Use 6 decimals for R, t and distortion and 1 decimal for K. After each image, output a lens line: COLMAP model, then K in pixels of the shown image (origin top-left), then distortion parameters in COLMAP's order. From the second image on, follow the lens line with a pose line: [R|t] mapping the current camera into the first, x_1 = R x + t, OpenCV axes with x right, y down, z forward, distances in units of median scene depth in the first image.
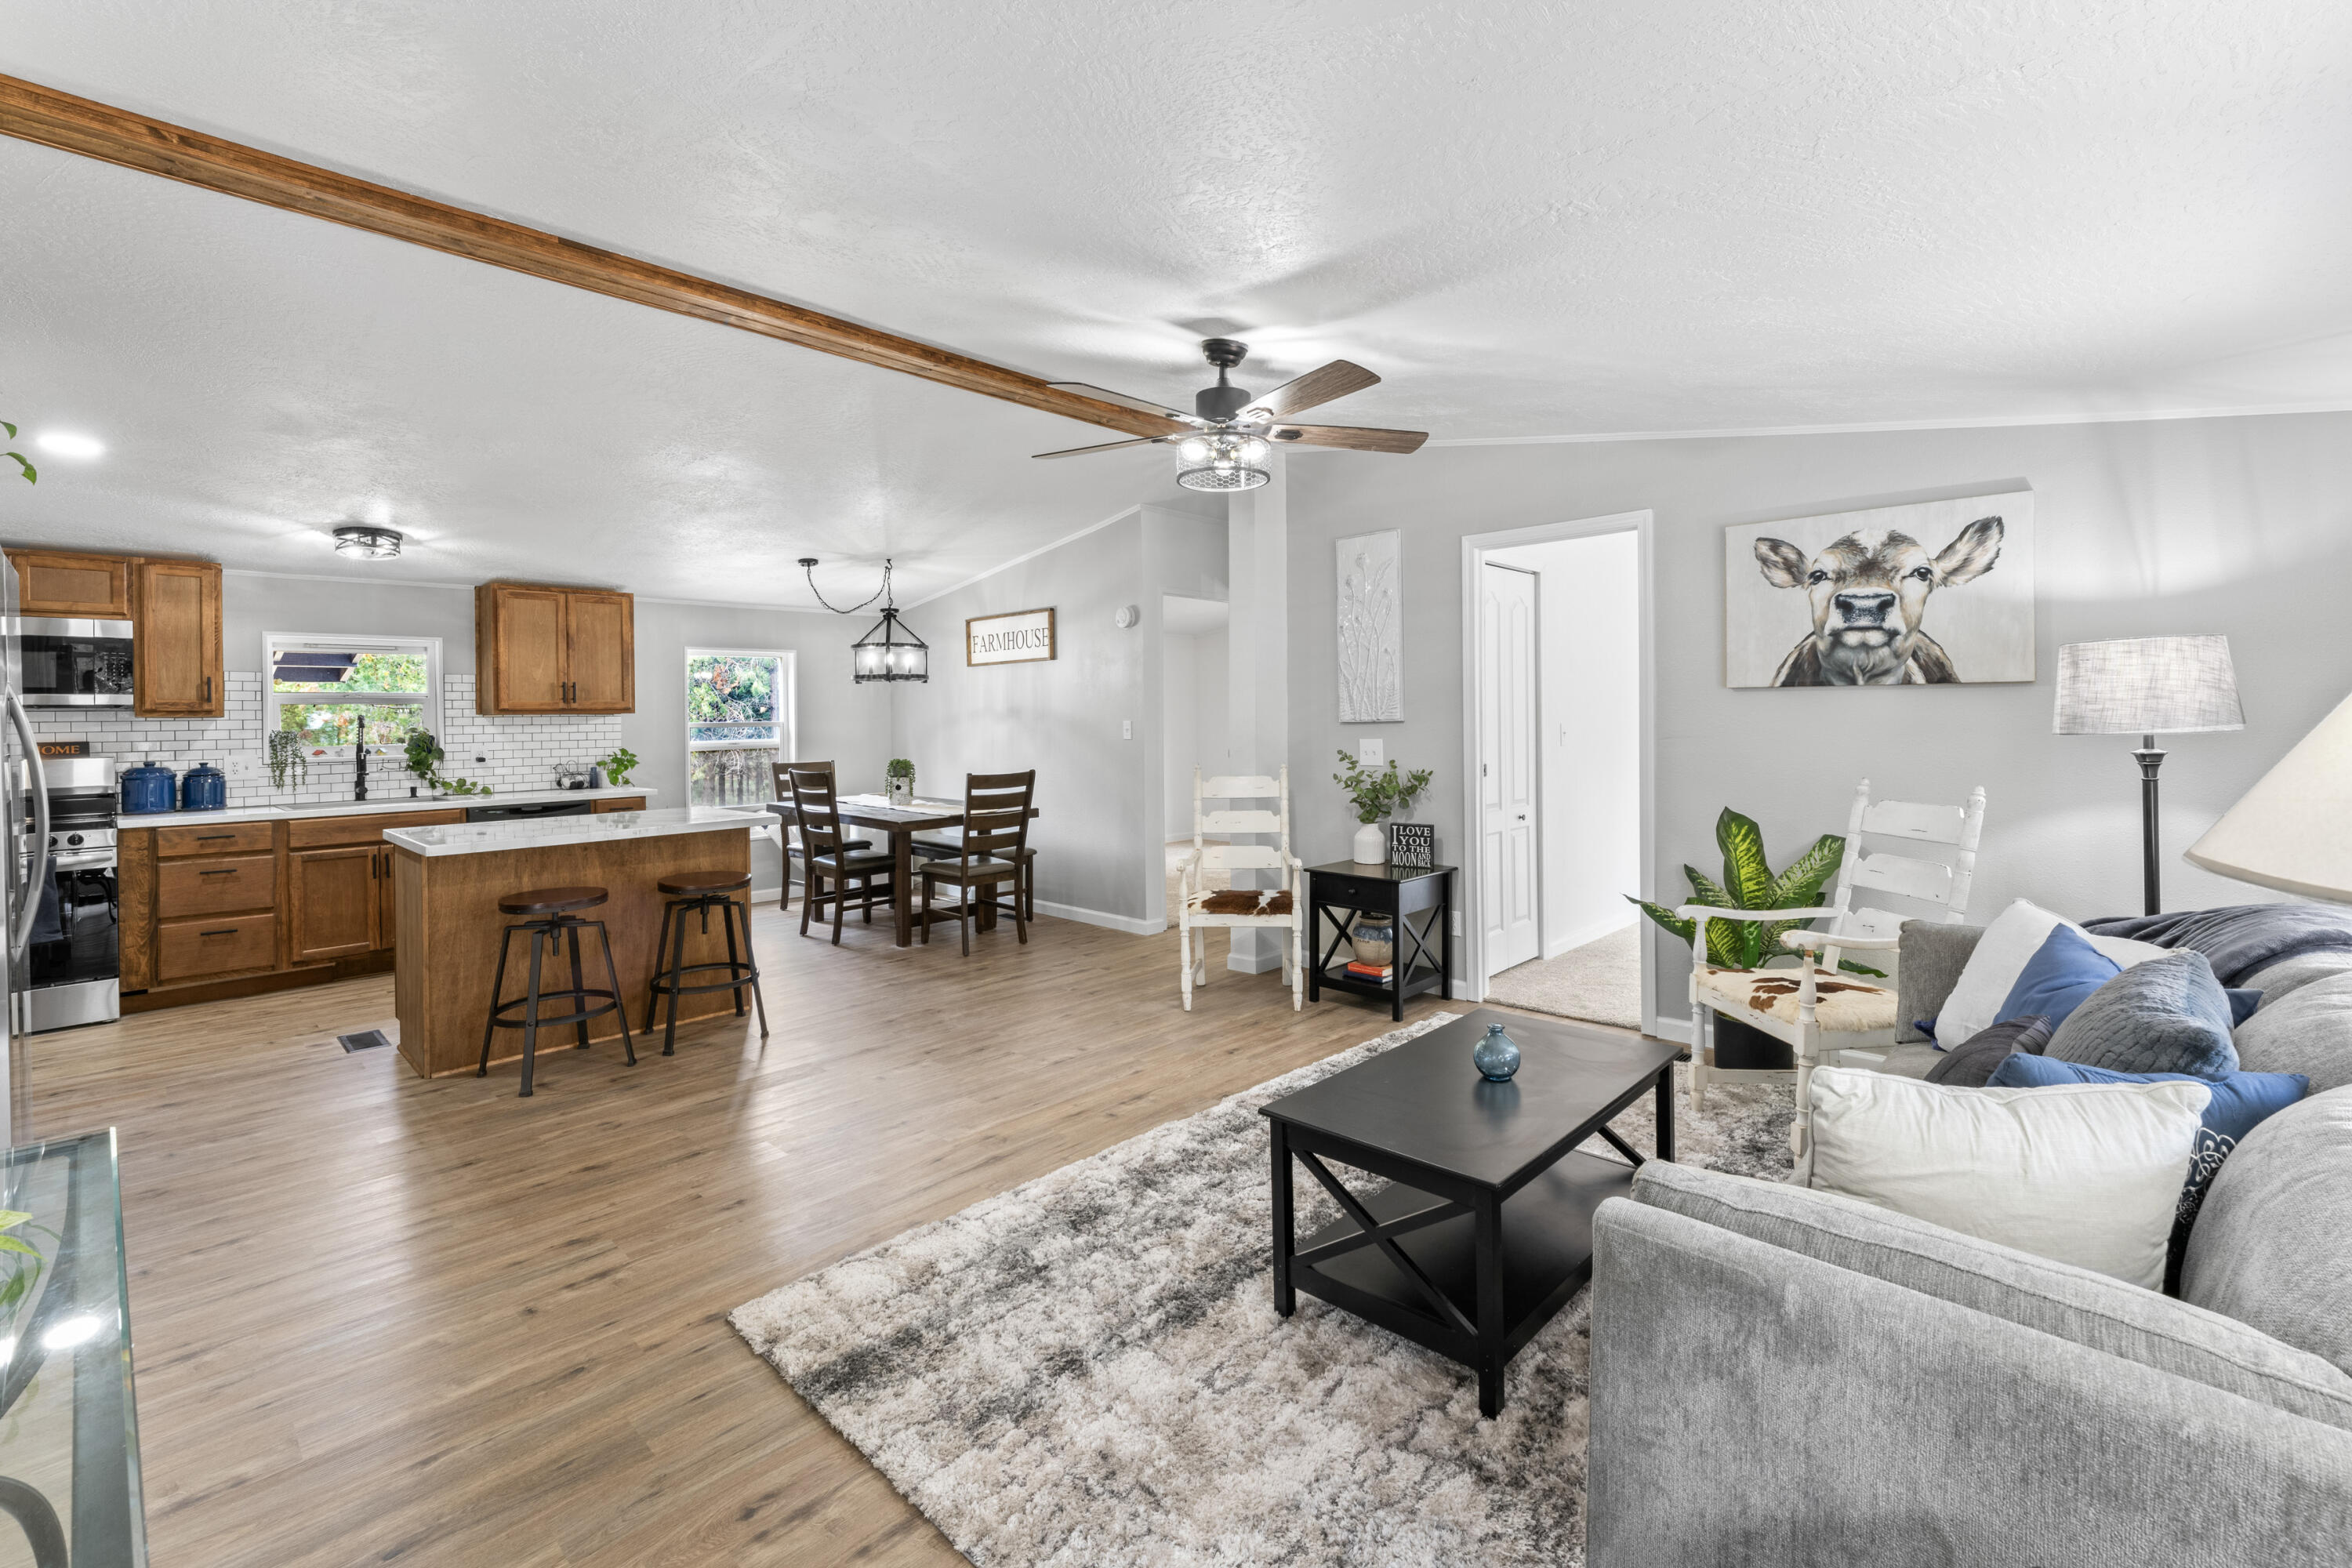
lens RADIAL K [[1020.5, 0, 1183.9], [0, 1020.5, 712.6], [0, 0, 1]] dist [-0.000405, -0.000198]
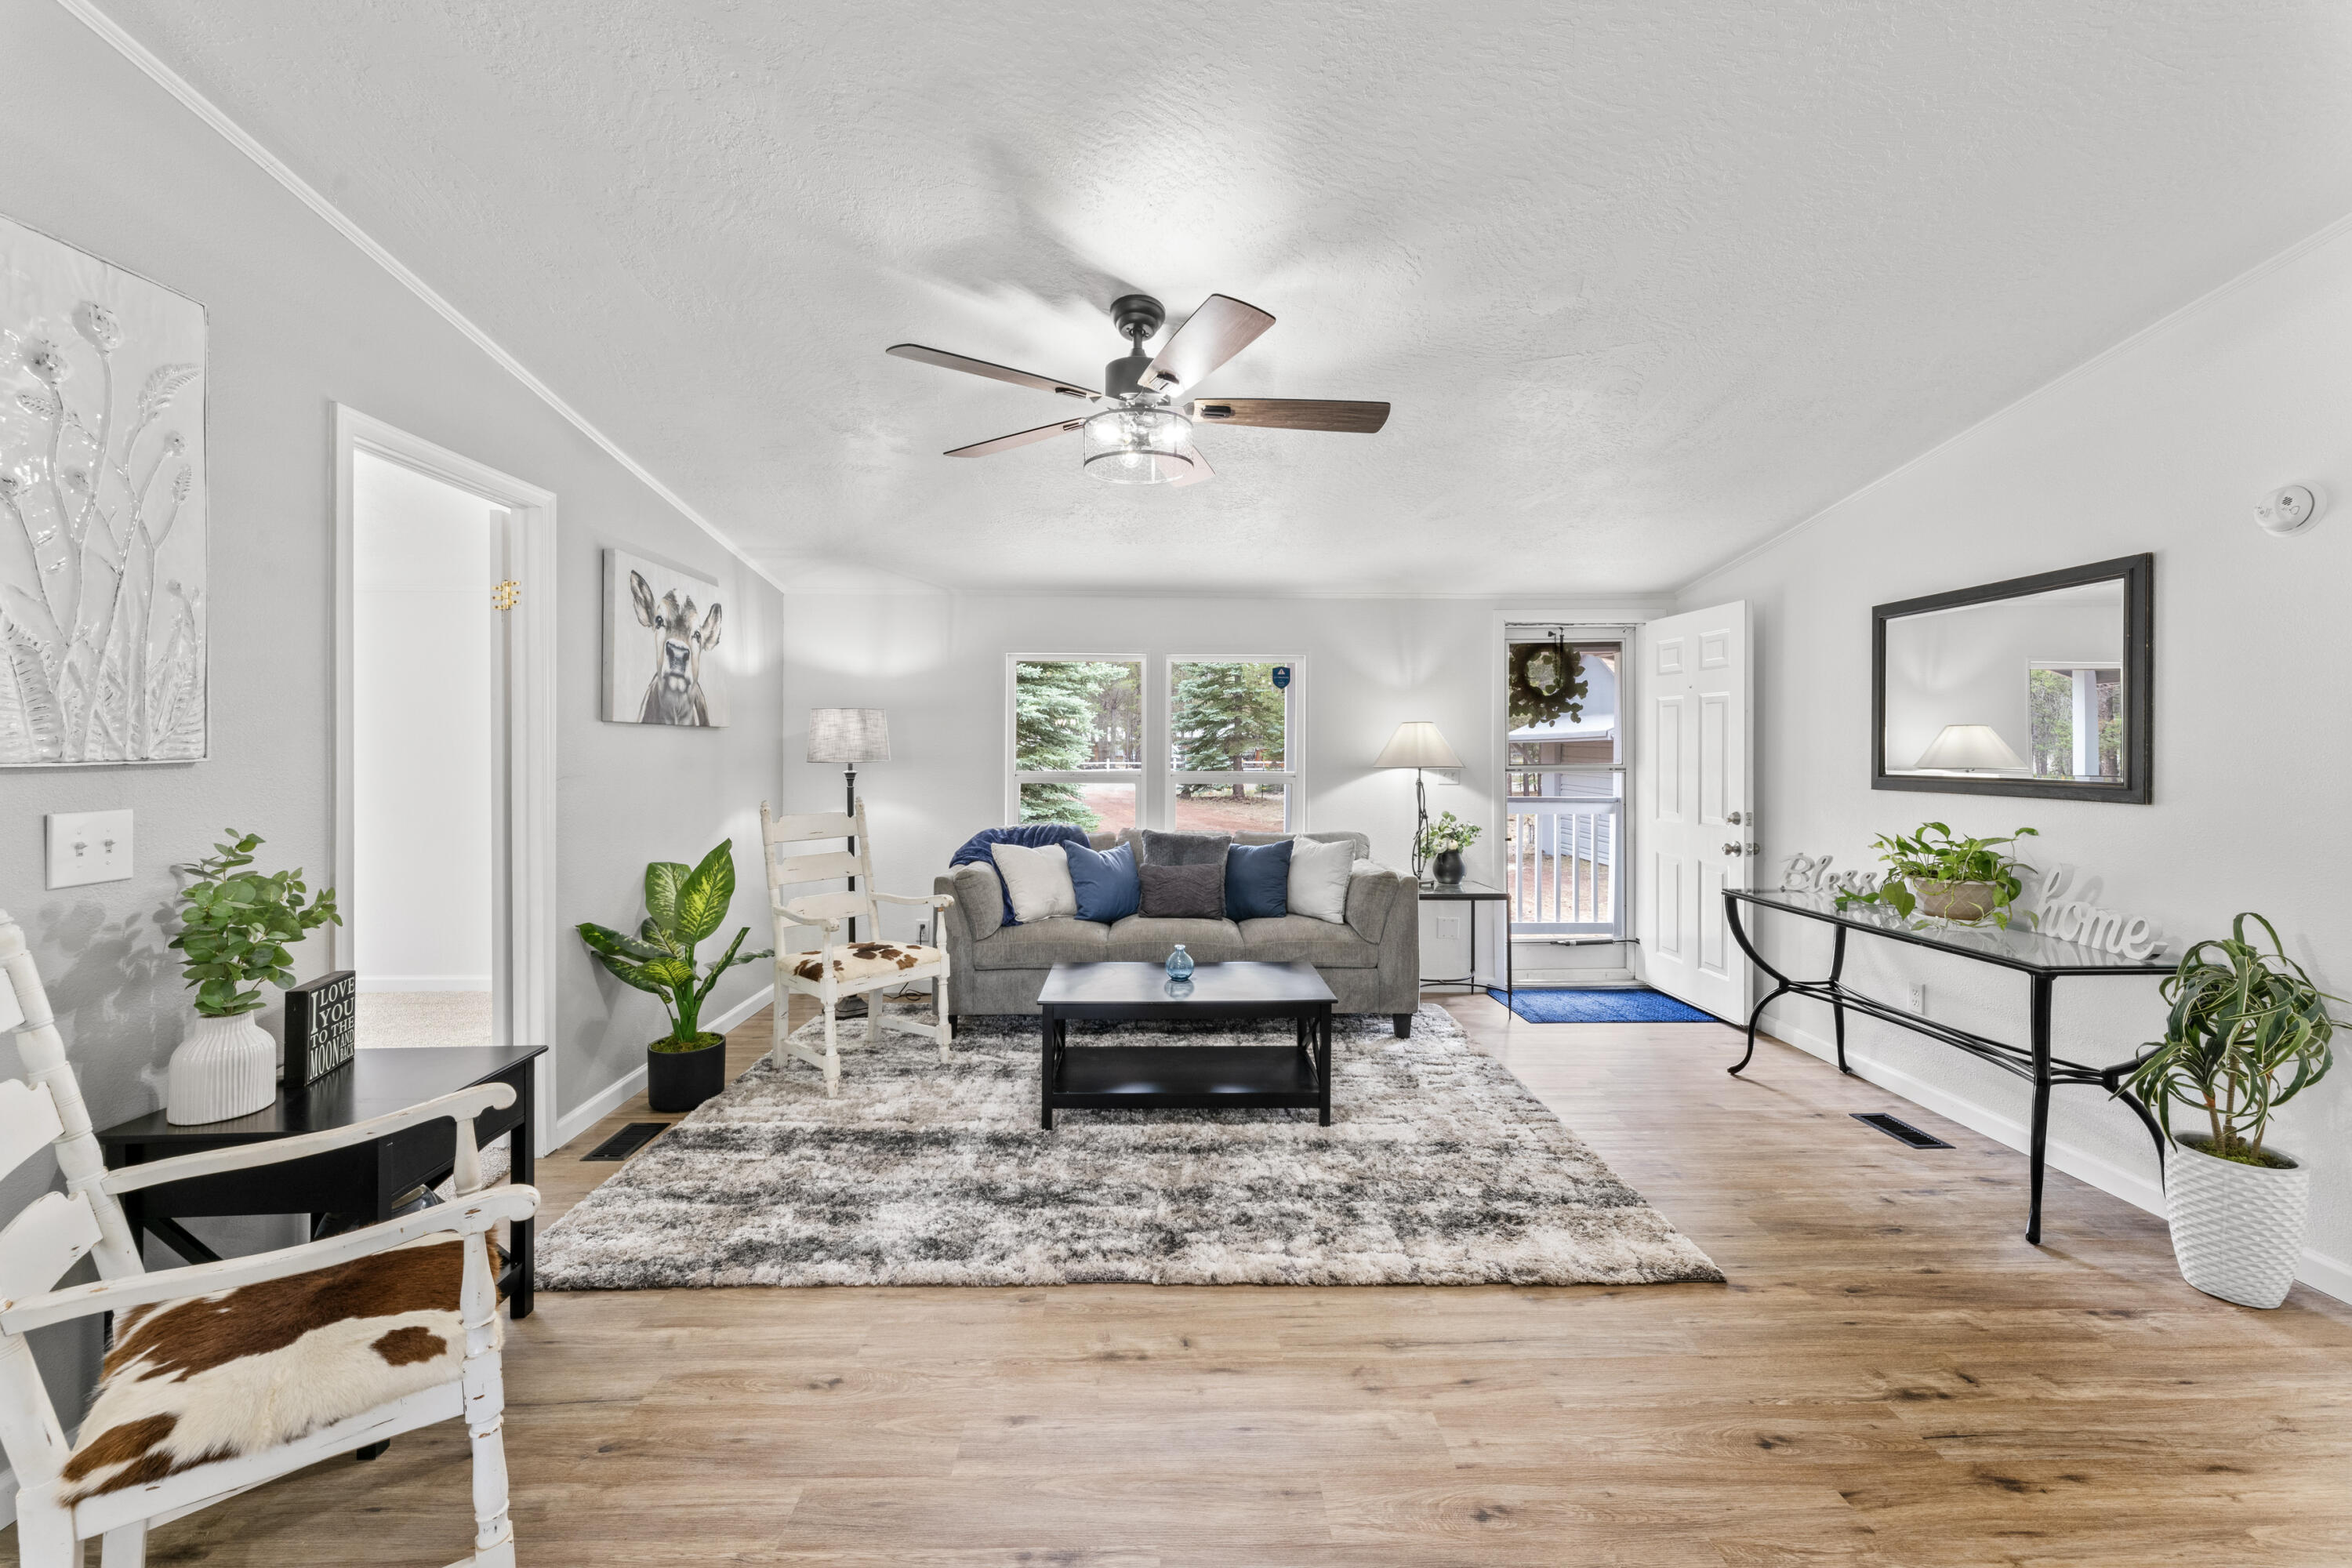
lens RADIAL K [[941.9, 0, 1177.2], [0, 941.9, 756.2], [0, 0, 1]] dist [0.000047, 0.000077]
pose [[-0.711681, 0.003478, 0.702494, -0.281277], [0.003951, 0.999992, -0.000949, 0.006649], [-0.702491, 0.002100, -0.711689, 0.810995]]
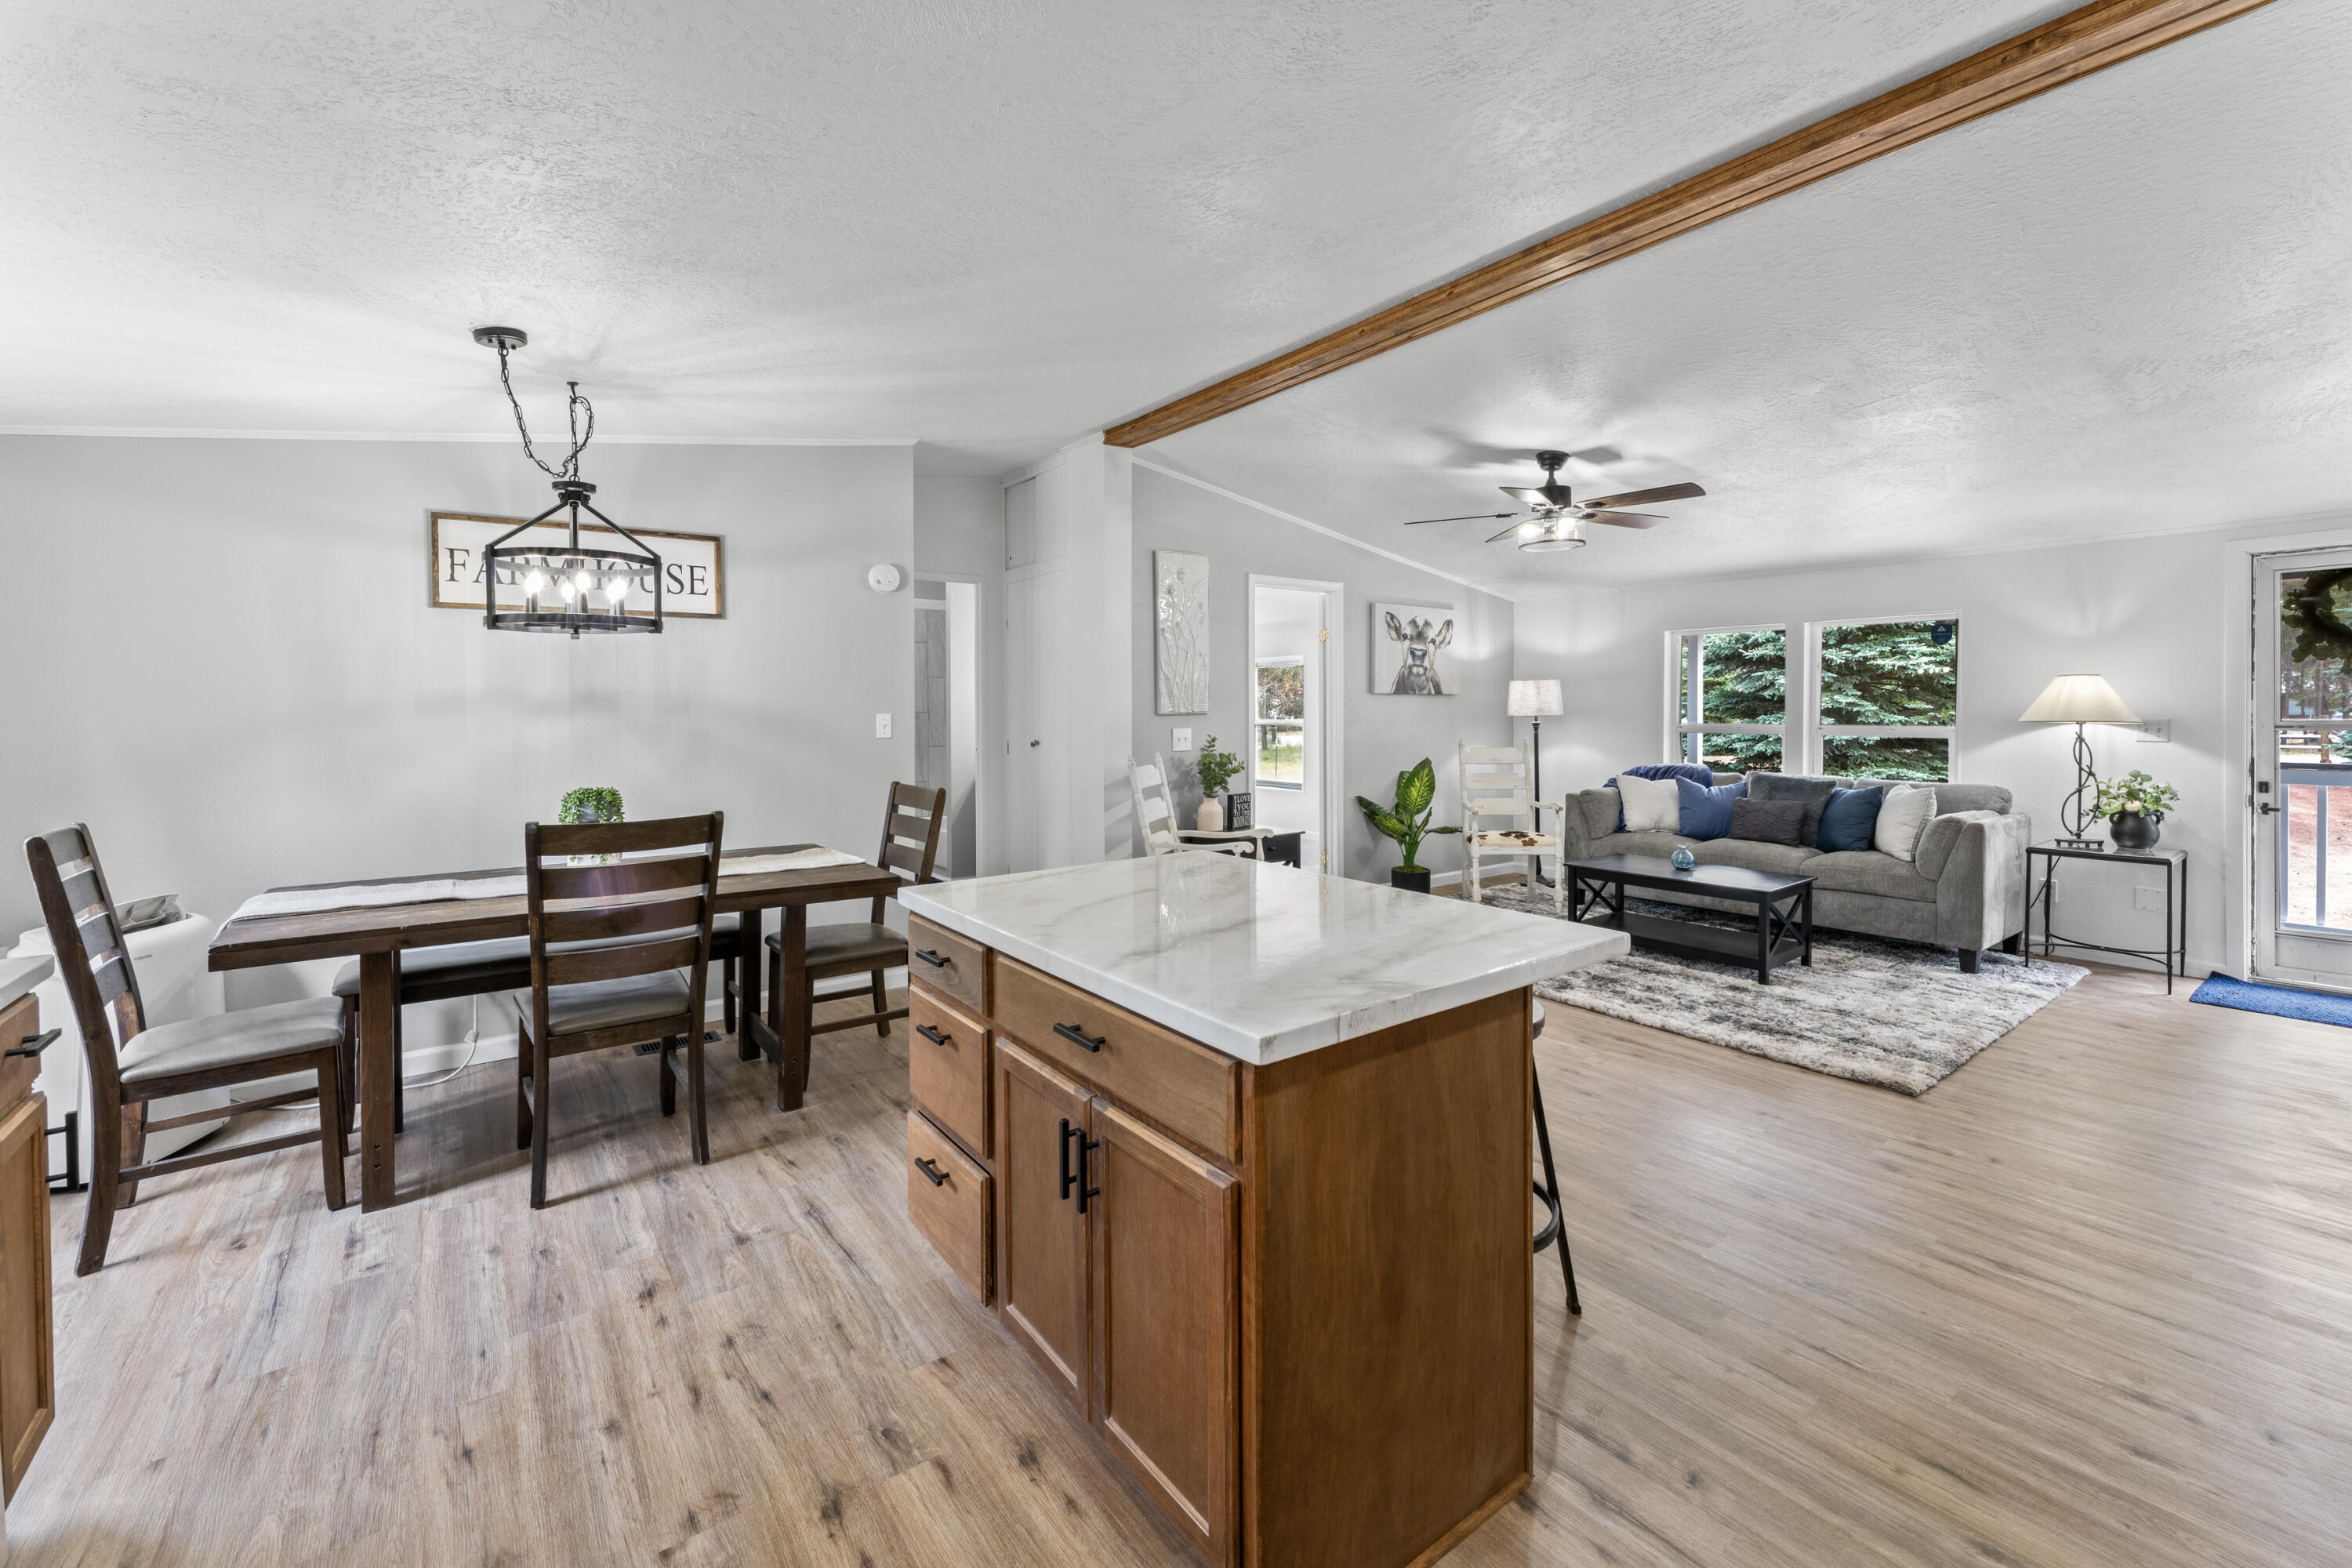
lens RADIAL K [[967.4, 0, 1181.2], [0, 967.4, 716.2], [0, 0, 1]] dist [0.001667, 0.000110]
pose [[0.157569, 0.003616, 0.987501, -0.763869], [0.002120, 0.999990, -0.004001, 0.013787], [-0.987506, 0.002724, 0.157560, 0.693076]]
